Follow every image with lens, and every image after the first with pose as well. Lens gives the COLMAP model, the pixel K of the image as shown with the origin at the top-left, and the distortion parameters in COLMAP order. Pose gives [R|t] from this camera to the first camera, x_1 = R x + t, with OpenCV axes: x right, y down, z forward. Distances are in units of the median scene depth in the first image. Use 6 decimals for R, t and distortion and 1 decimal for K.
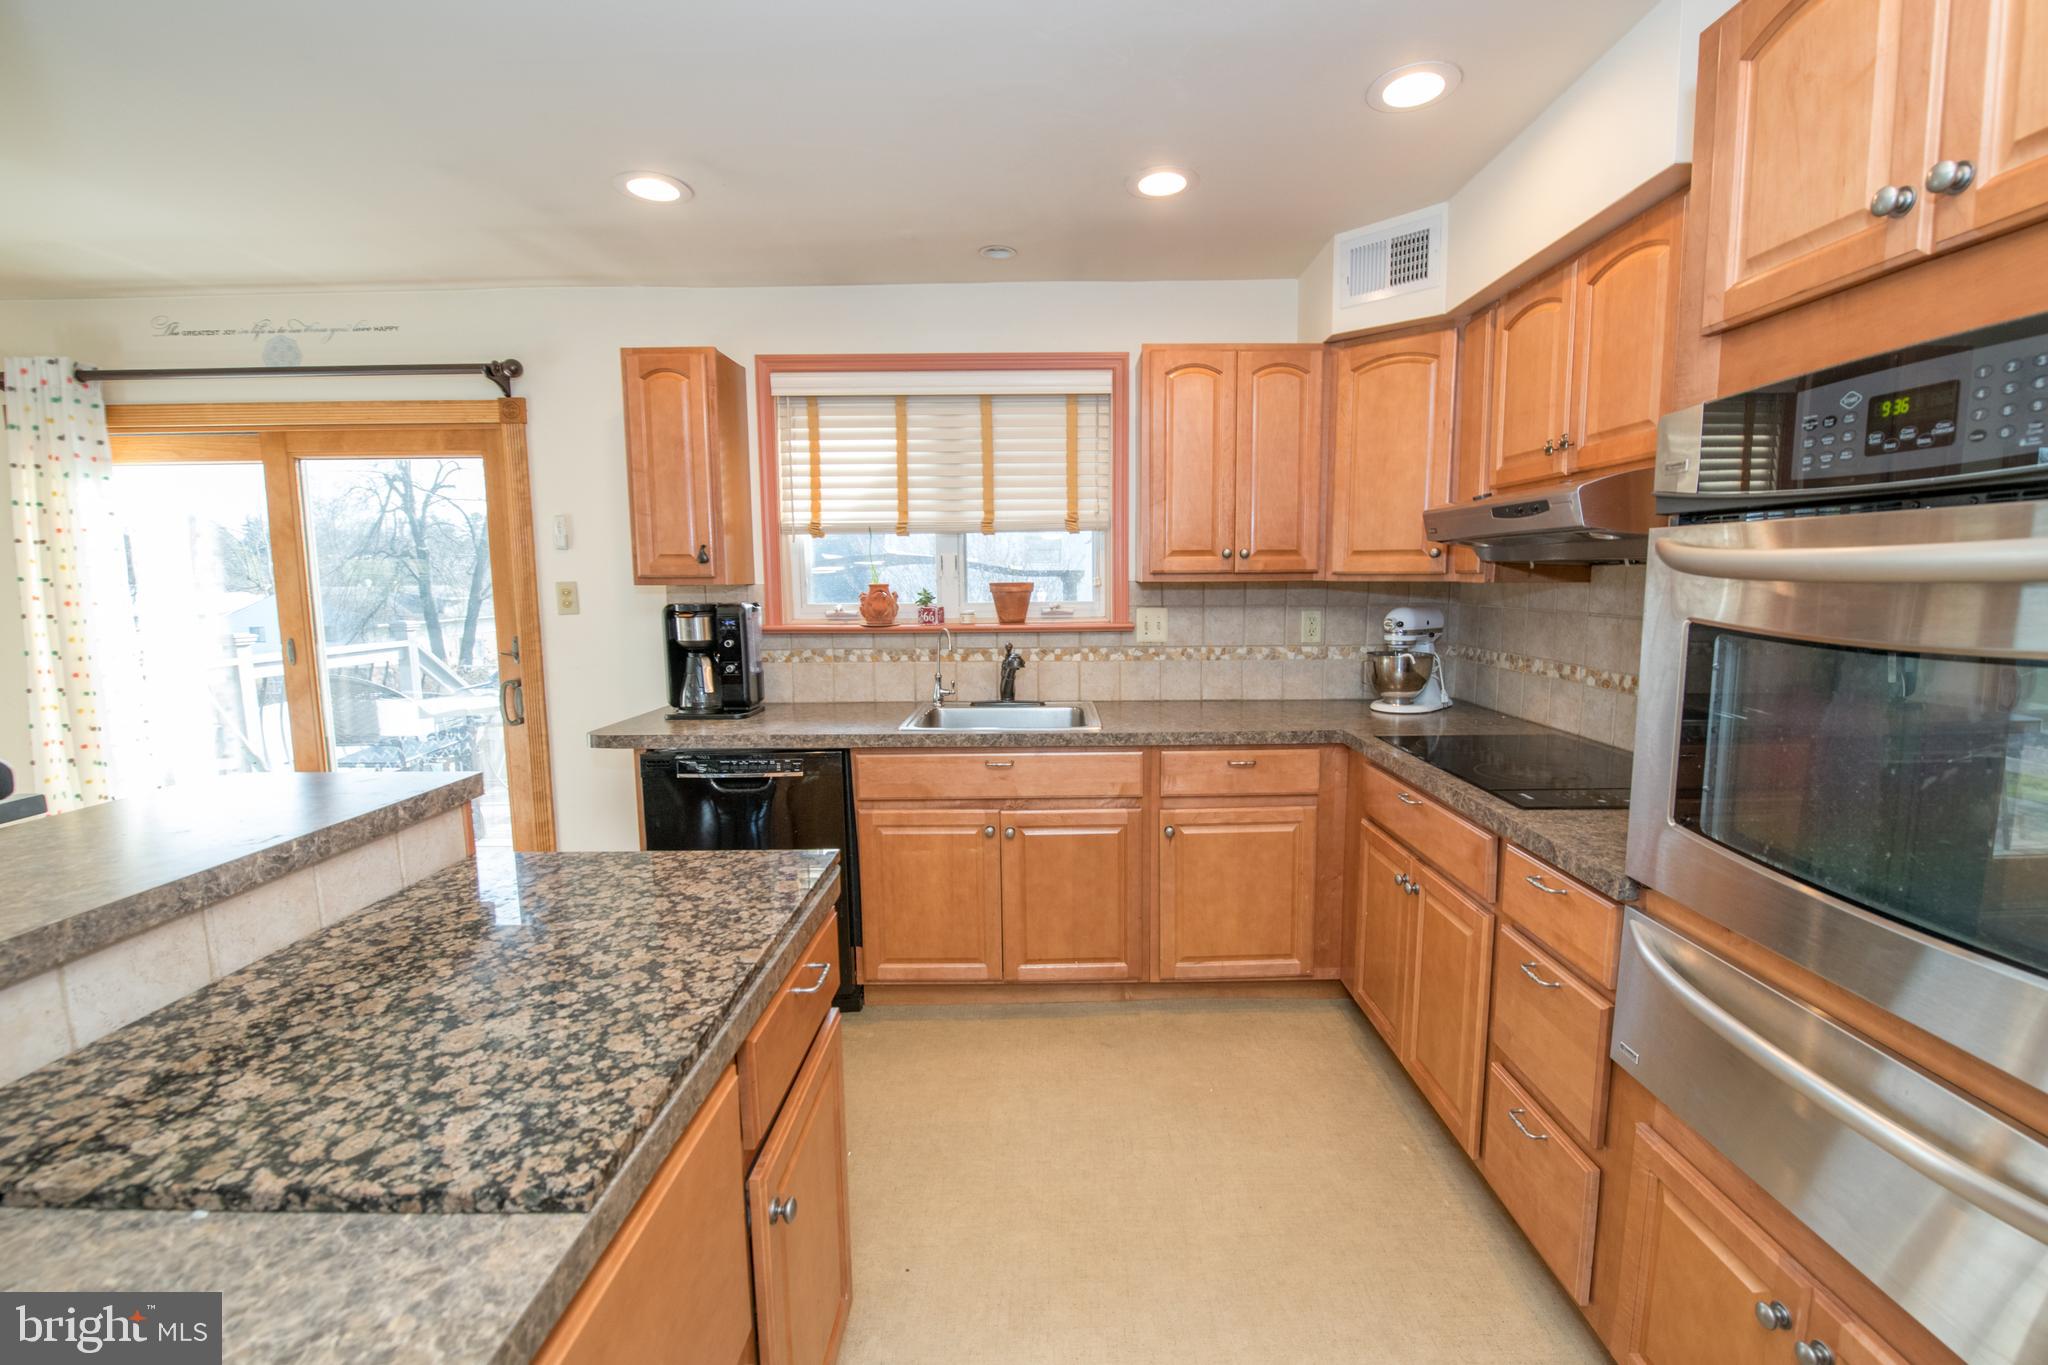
lens RADIAL K [[856.6, 0, 1058.1], [0, 856.6, 680.8], [0, 0, 1]] dist [-0.018142, -0.000549]
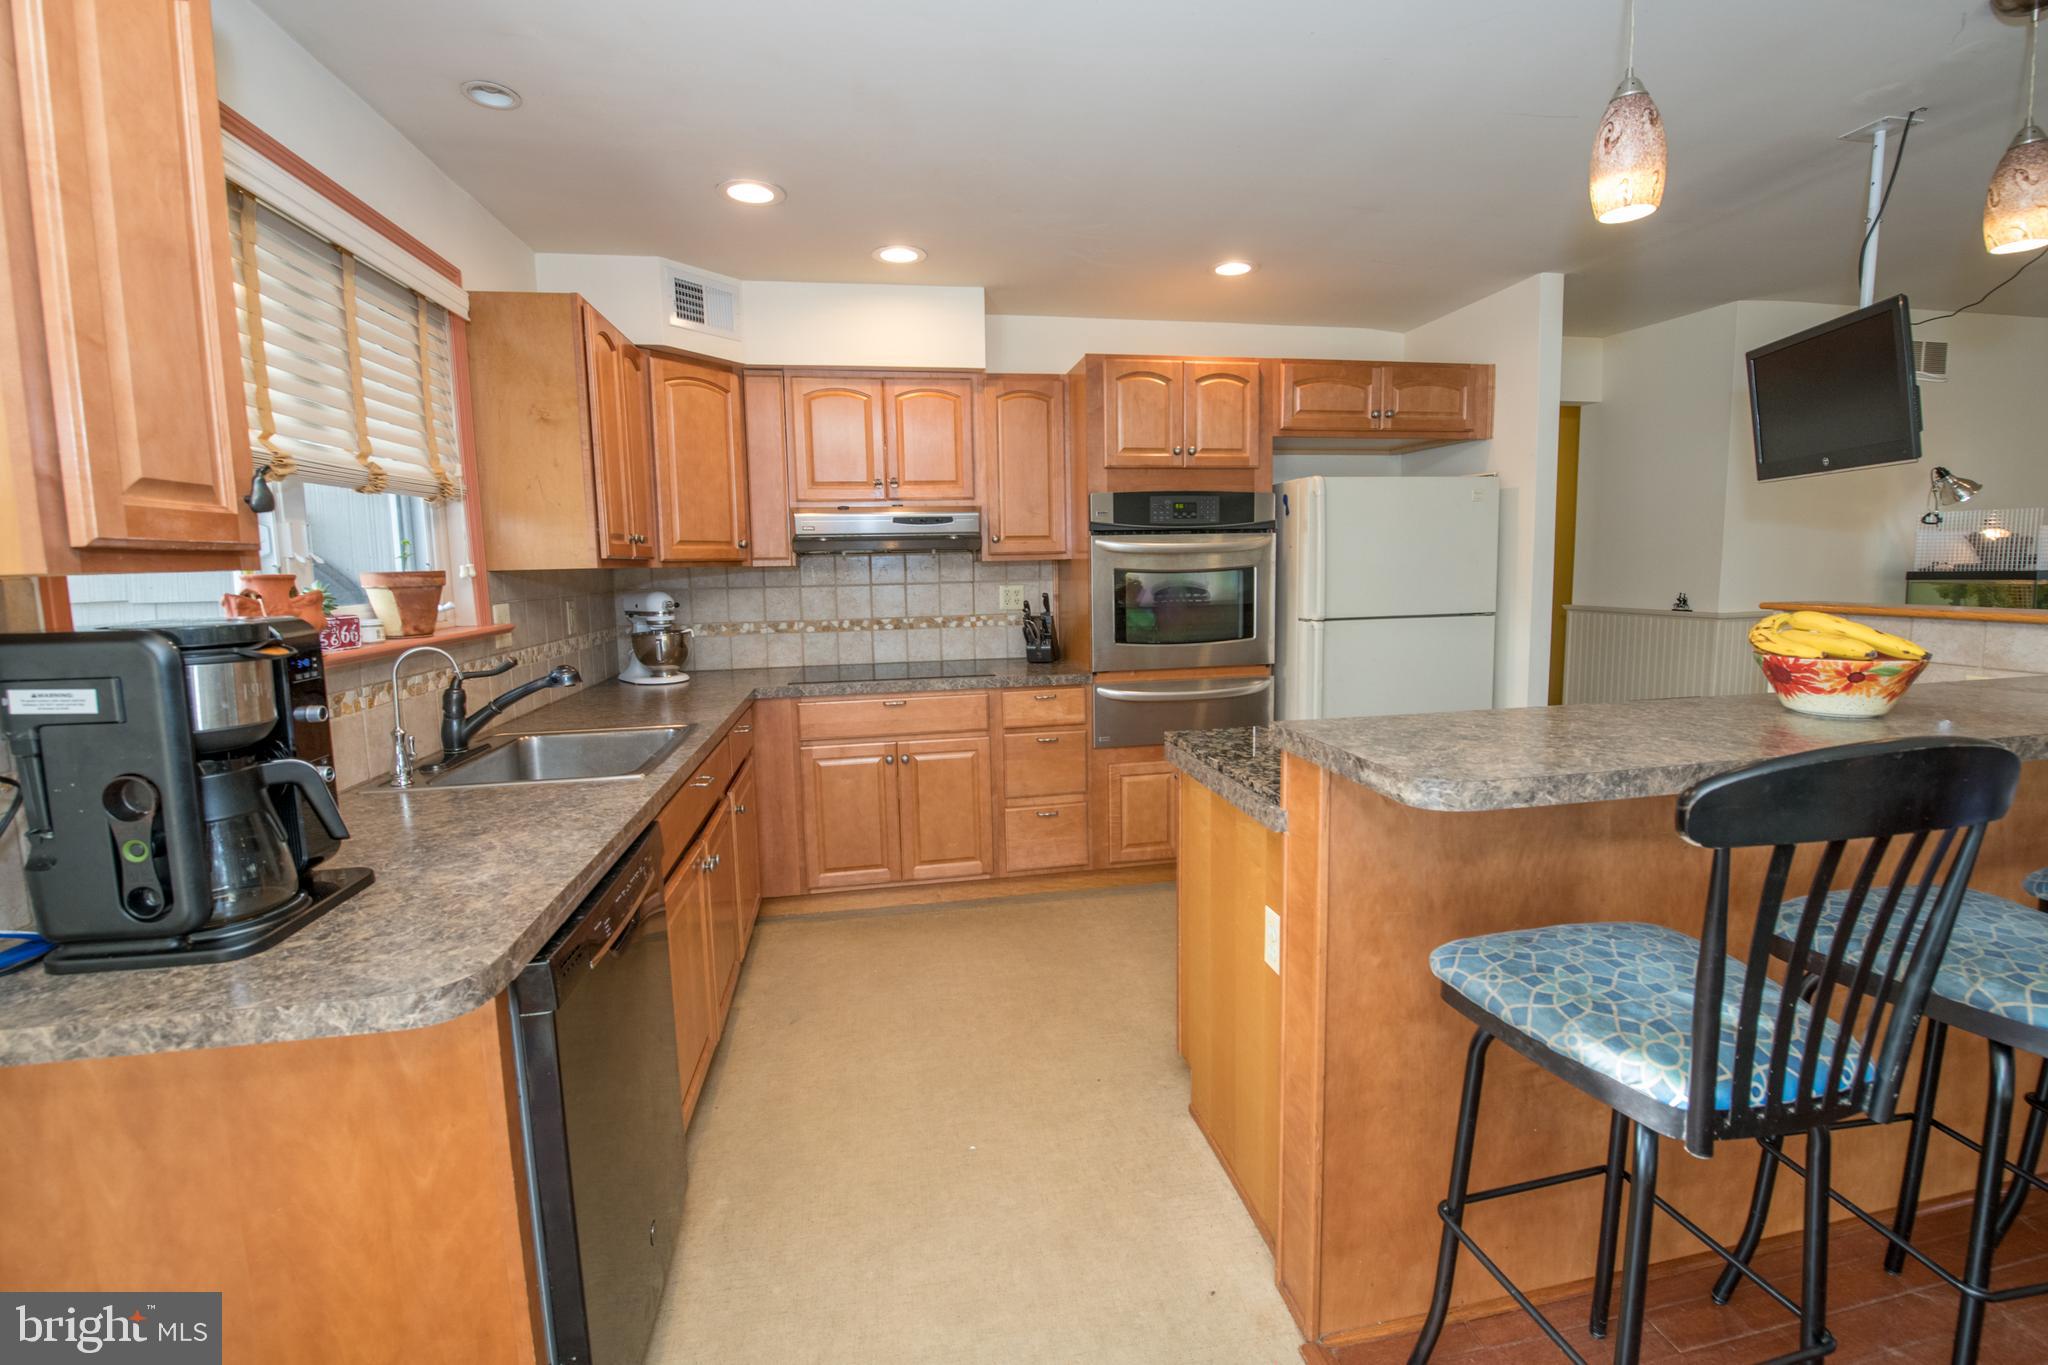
lens RADIAL K [[866.1, 0, 1030.6], [0, 866.1, 658.2], [0, 0, 1]] dist [-0.014640, -0.000105]
pose [[-0.164220, -0.098897, 0.981454, -0.784054], [0.142022, 0.982224, 0.122738, -0.066294], [-0.976146, 0.159544, -0.147255, 0.667617]]
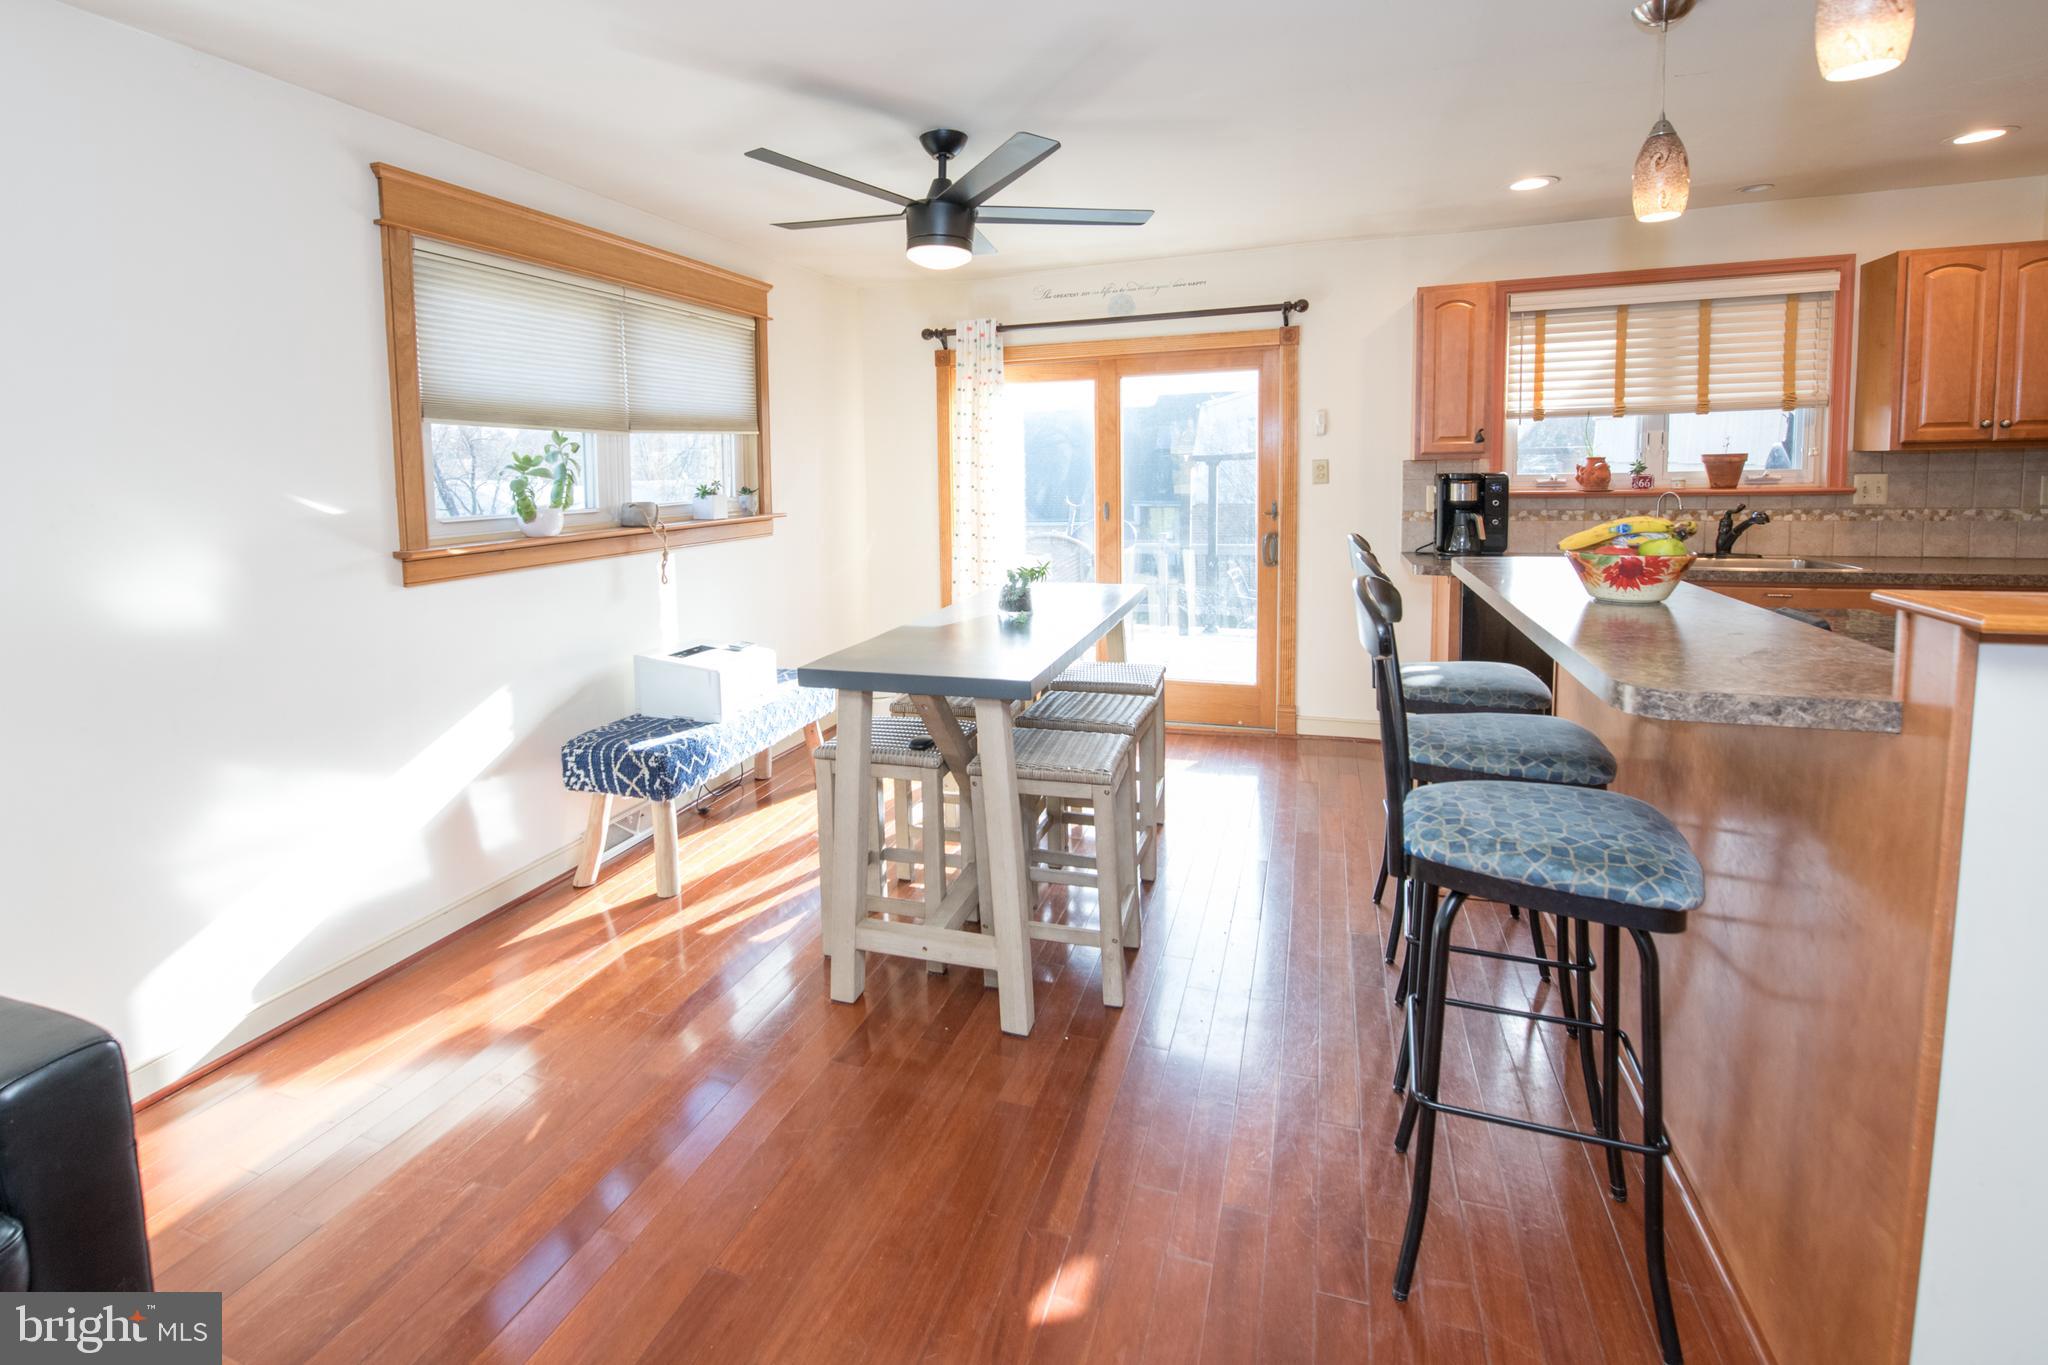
lens RADIAL K [[961.0, 0, 933.6], [0, 961.0, 554.0], [0, 0, 1]] dist [-0.022855, -0.000599]
pose [[0.923052, 0.017131, -0.384294, -0.573874], [-0.027766, 0.999369, -0.022142, 0.084971], [0.383672, 0.031108, 0.922945, -0.636677]]
